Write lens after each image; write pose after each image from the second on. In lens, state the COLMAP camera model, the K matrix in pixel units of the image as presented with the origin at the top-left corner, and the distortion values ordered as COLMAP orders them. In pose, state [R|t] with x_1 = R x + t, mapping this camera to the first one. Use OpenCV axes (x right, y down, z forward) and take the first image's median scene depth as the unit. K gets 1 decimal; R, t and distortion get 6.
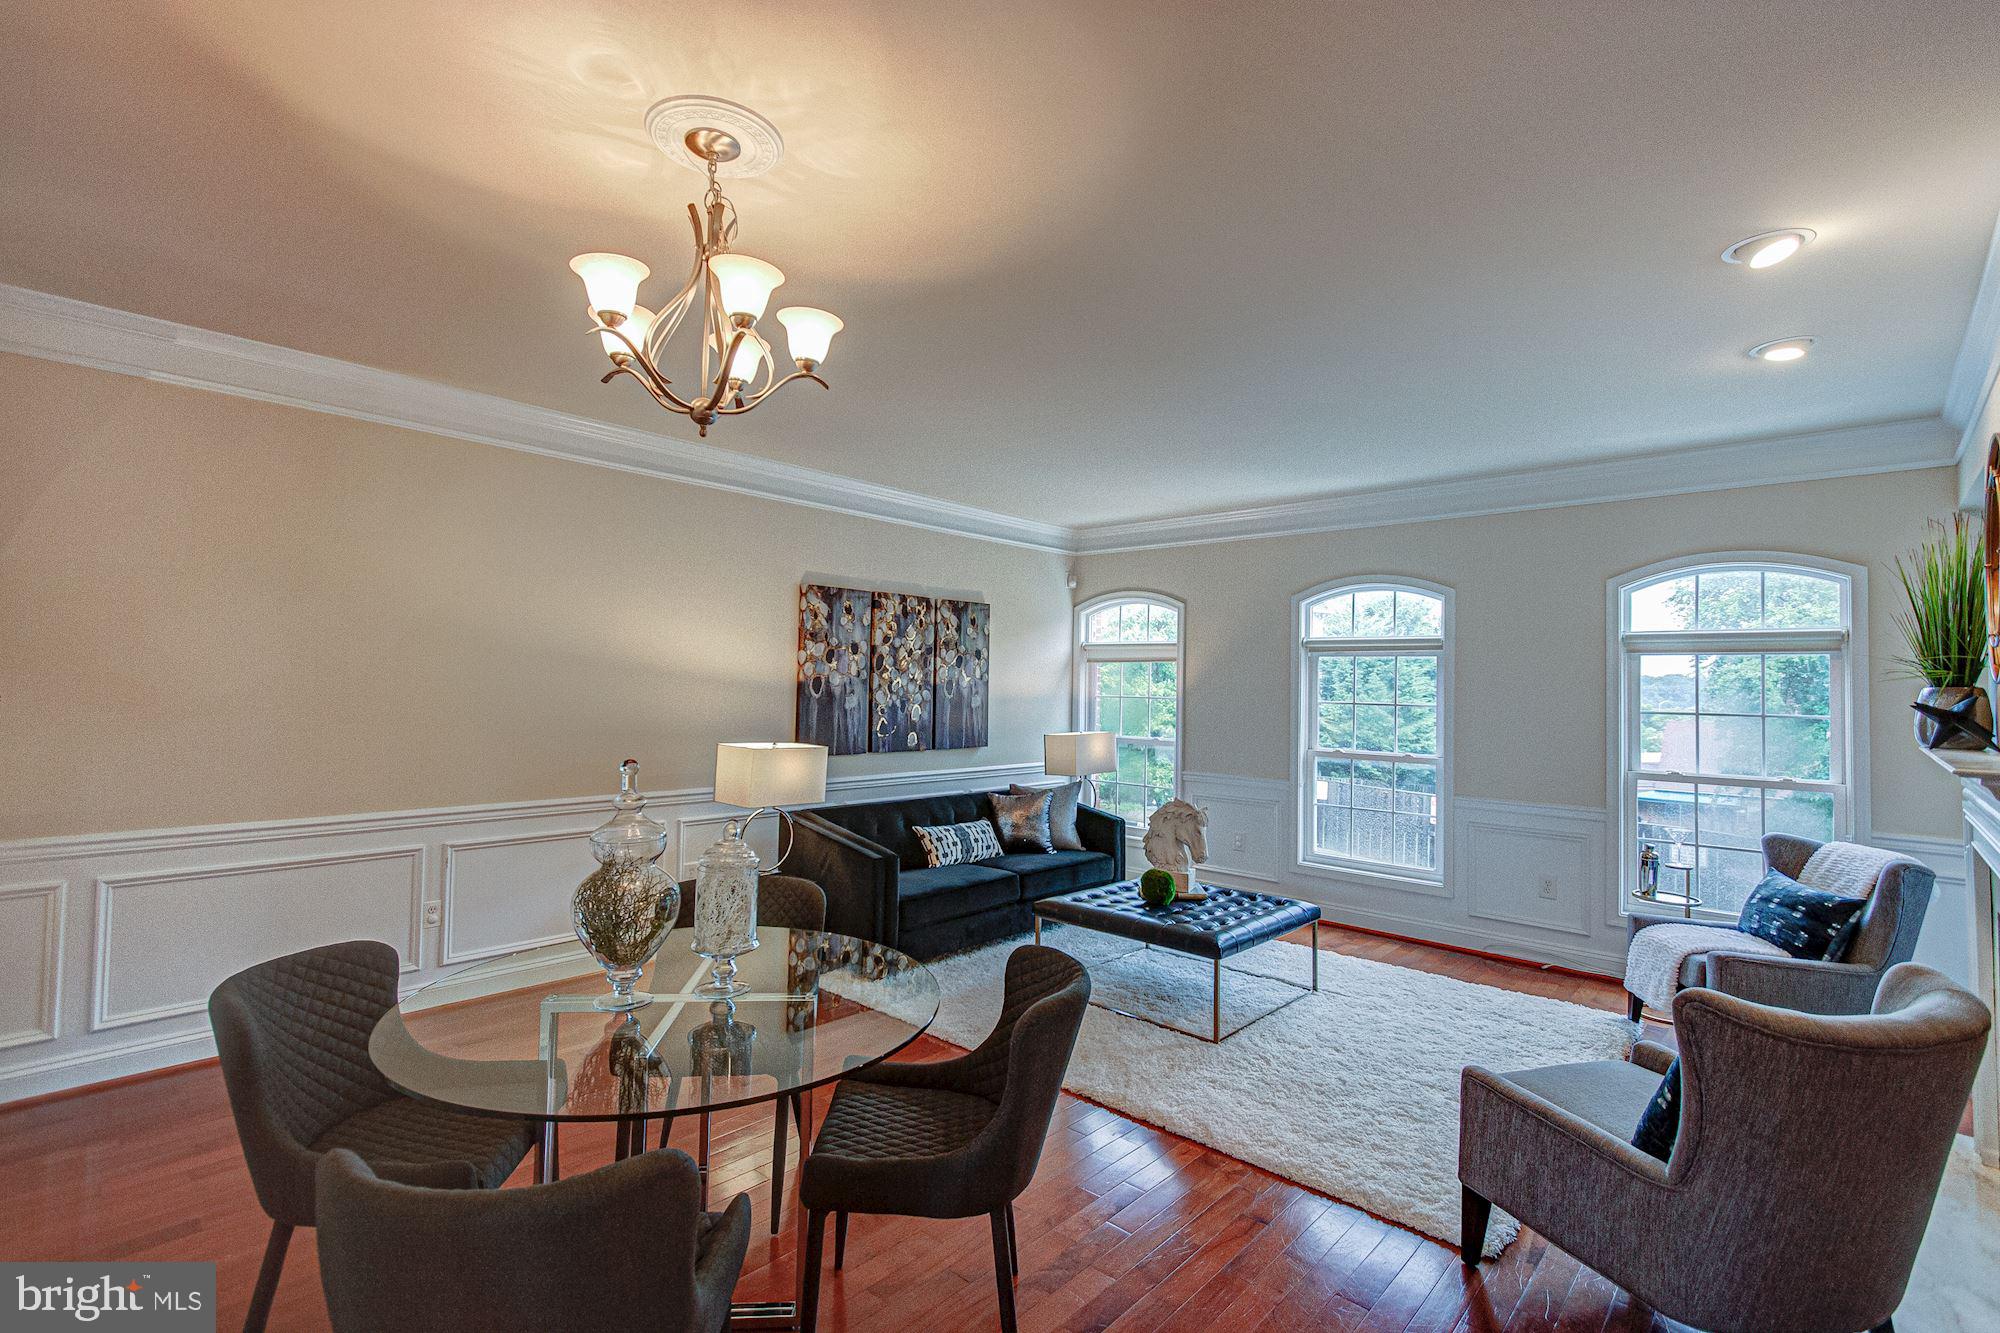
lens RADIAL K [[928.4, 0, 988.7], [0, 928.4, 666.4], [0, 0, 1]] dist [0.008797, -0.001032]
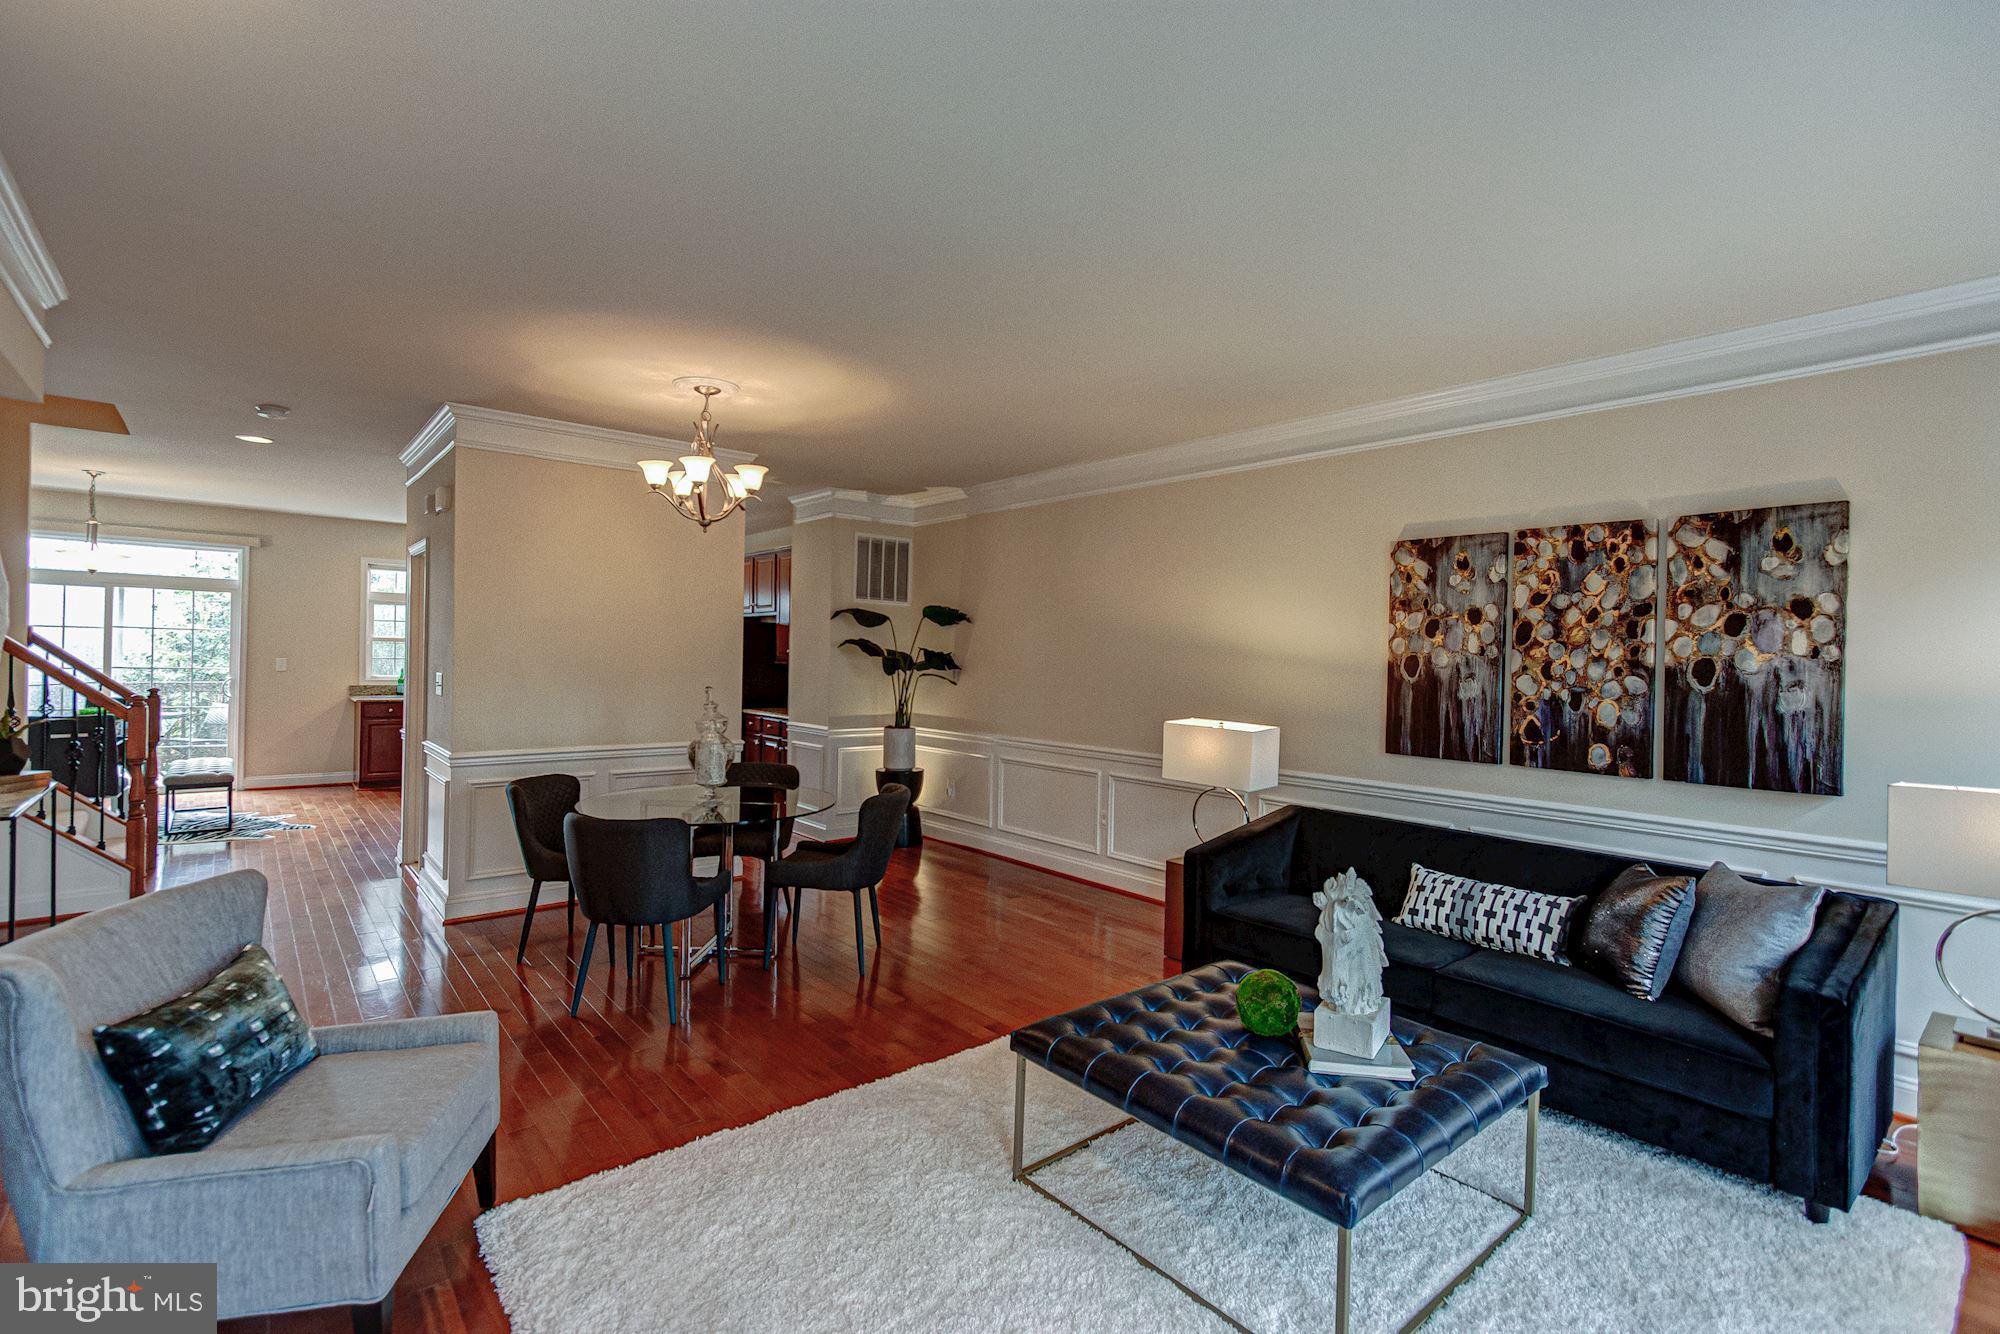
lens RADIAL K [[928.4, 0, 996.0], [0, 928.4, 653.1], [0, 0, 1]] dist [0.008797, -0.001032]
pose [[-0.132700, -0.021419, -0.990925, 0.615872], [0.002329, 0.999757, -0.021922, 0.024398], [0.991154, -0.005217, -0.132617, 0.718655]]
